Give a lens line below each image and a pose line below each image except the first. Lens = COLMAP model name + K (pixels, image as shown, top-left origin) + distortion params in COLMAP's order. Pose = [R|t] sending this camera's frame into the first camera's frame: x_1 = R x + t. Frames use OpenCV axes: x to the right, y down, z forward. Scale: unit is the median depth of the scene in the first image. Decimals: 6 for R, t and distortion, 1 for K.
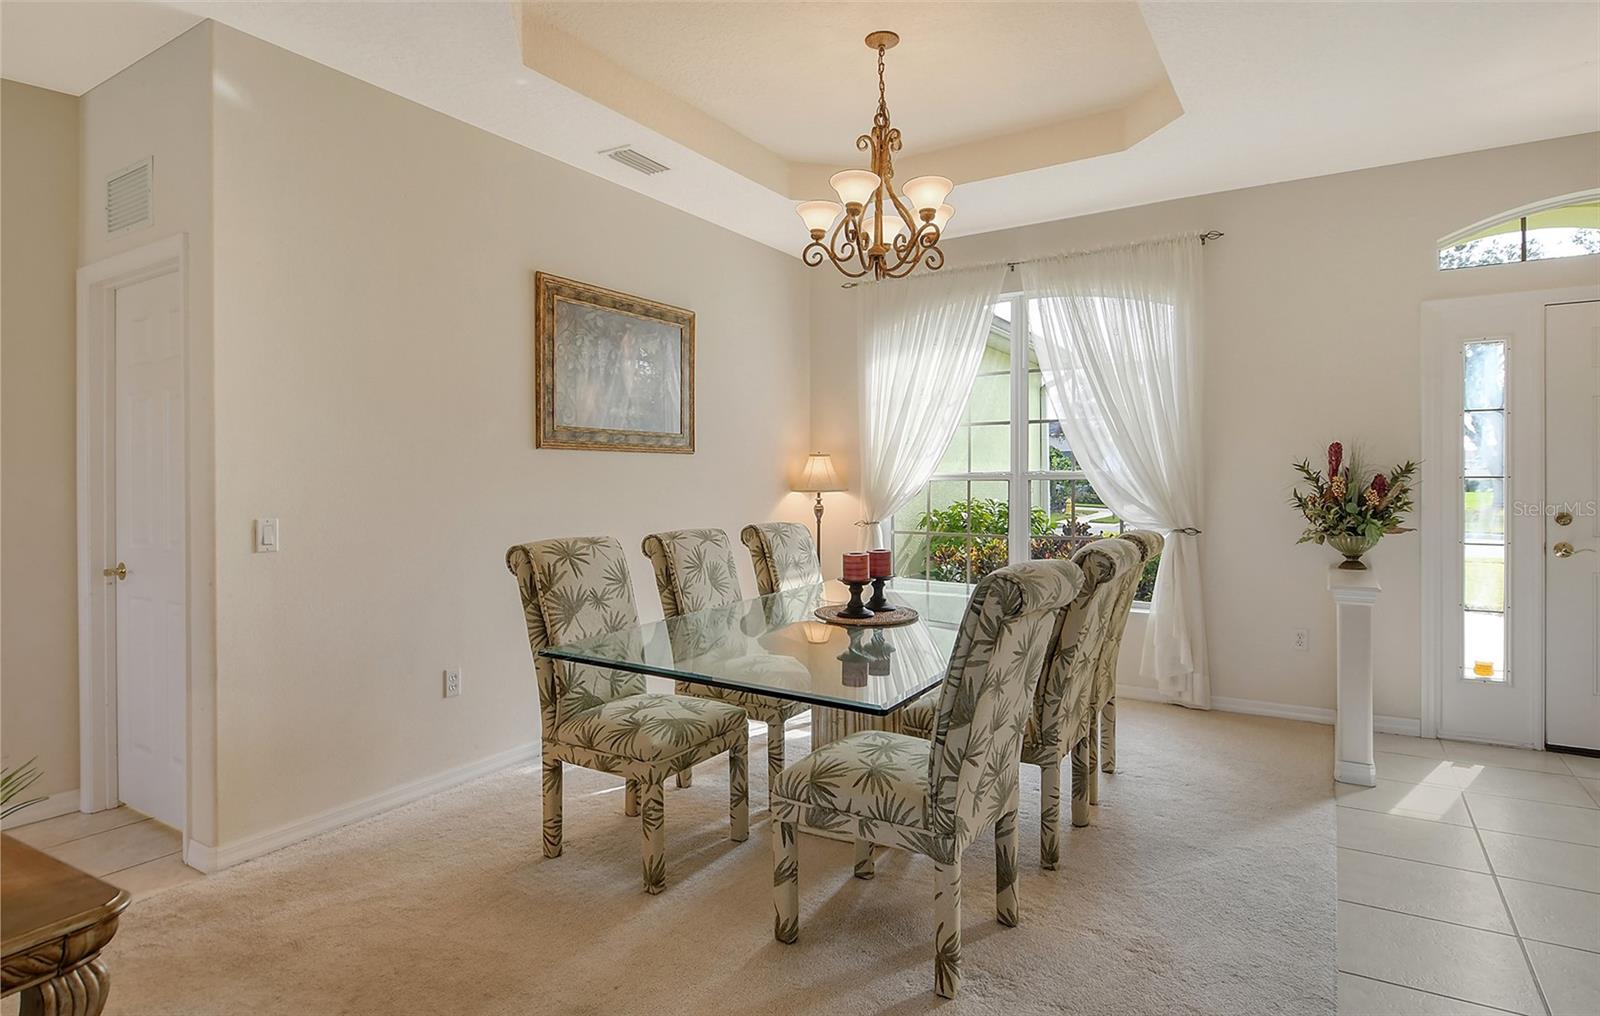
lens RADIAL K [[827.5, 0, 824.3], [0, 827.5, 494.2], [0, 0, 1]] dist [0.002556, -0.000282]
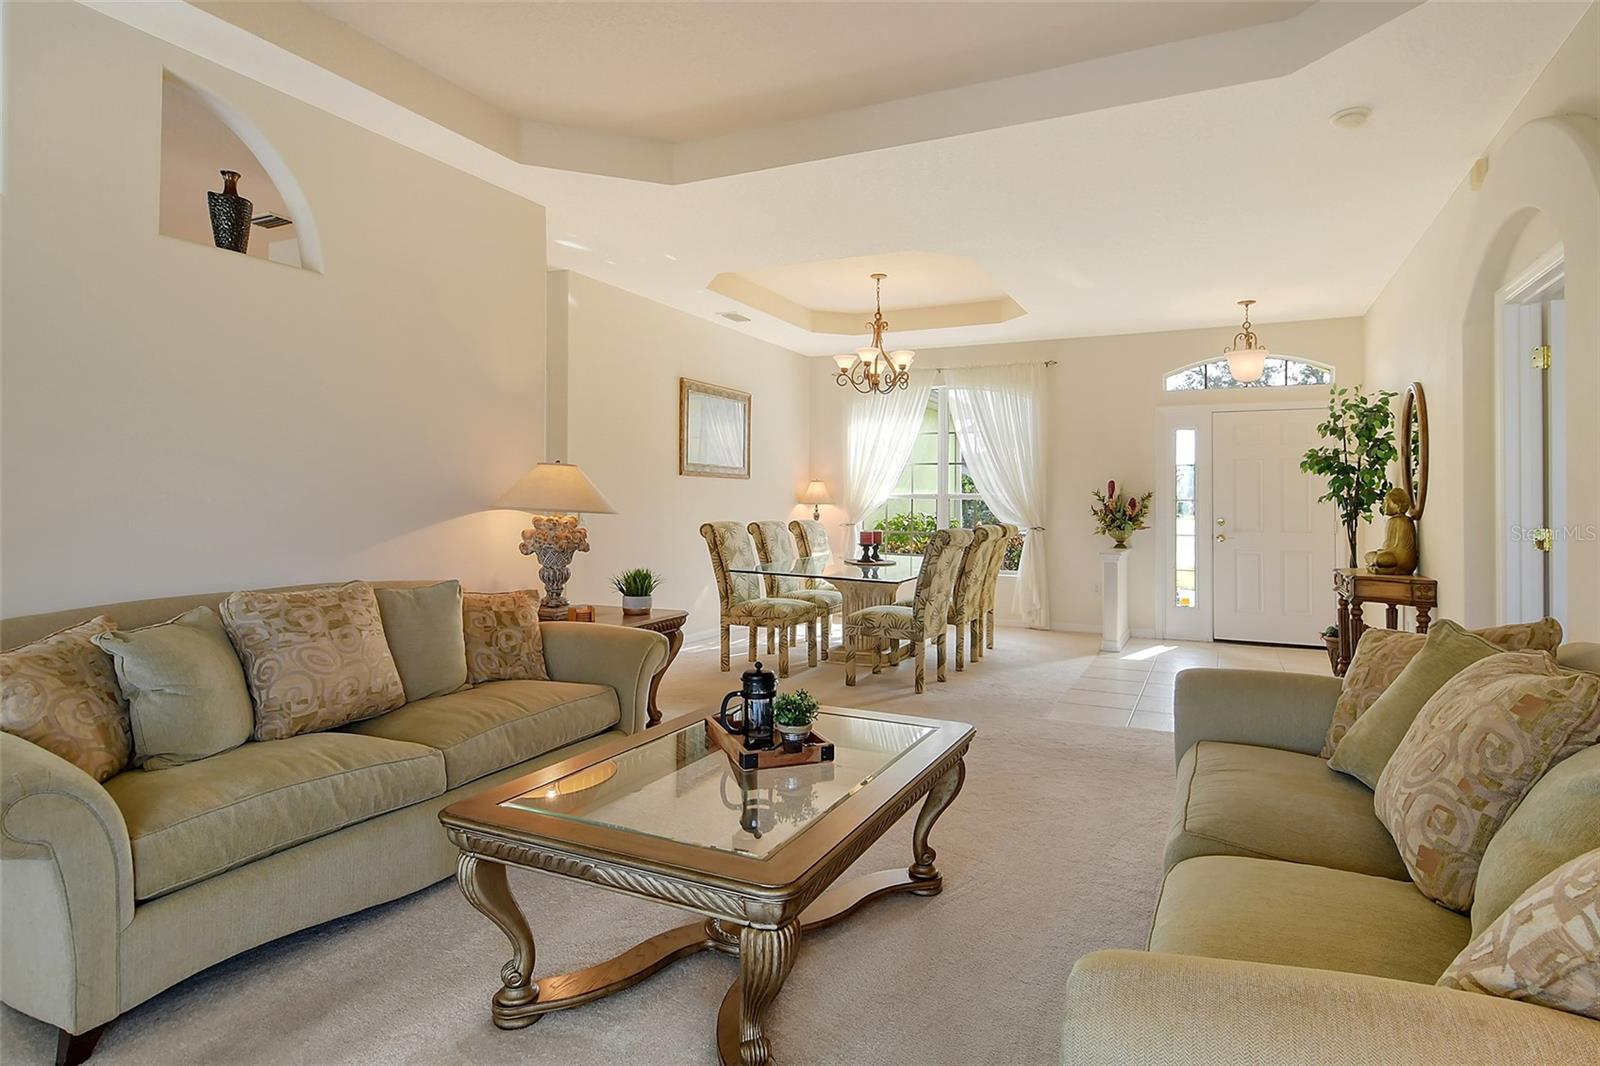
lens RADIAL K [[867.0, 0, 777.7], [0, 867.0, 468.0], [0, 0, 1]] dist [-0.000284, 0.000019]
pose [[0.998292, 0.019629, 0.055023, -0.252674], [-0.016361, 0.998111, -0.059222, 0.039376], [-0.056081, 0.058221, 0.996727, -0.944686]]
